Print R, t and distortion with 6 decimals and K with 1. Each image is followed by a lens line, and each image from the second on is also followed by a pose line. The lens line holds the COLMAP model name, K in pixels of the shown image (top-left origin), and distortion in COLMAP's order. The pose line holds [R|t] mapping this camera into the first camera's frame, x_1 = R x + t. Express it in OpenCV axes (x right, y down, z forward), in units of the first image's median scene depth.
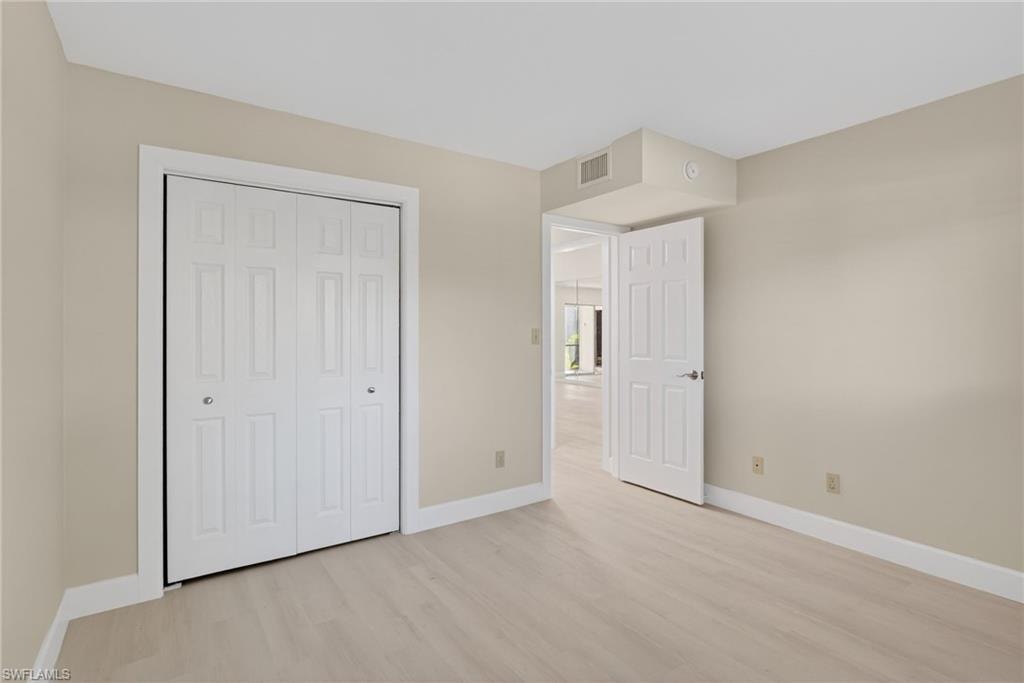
lens RADIAL K [[502.0, 0, 514.3], [0, 502.0, 333.9], [0, 0, 1]] dist [-0.003924, -0.001217]
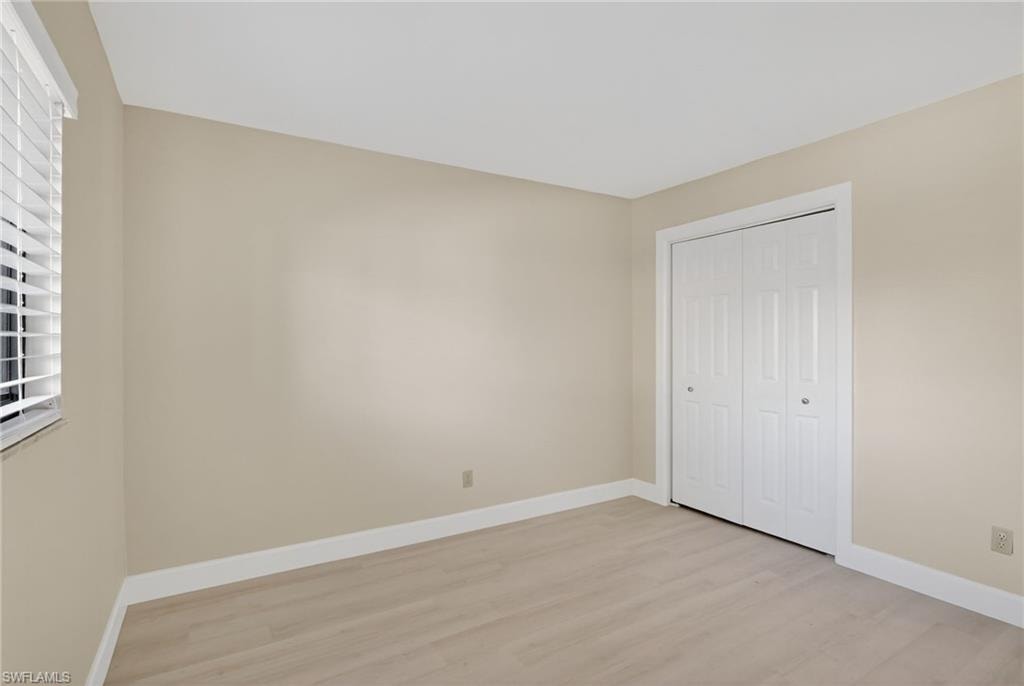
lens RADIAL K [[506.4, 0, 512.0], [0, 506.4, 343.0], [0, 0, 1]] dist [-0.000748, -0.000304]
pose [[-0.053973, 0.003087, -0.998538, 0.821234], [-0.003245, 0.999989, 0.003266, -0.005917], [0.998537, 0.003417, -0.053962, 0.503759]]
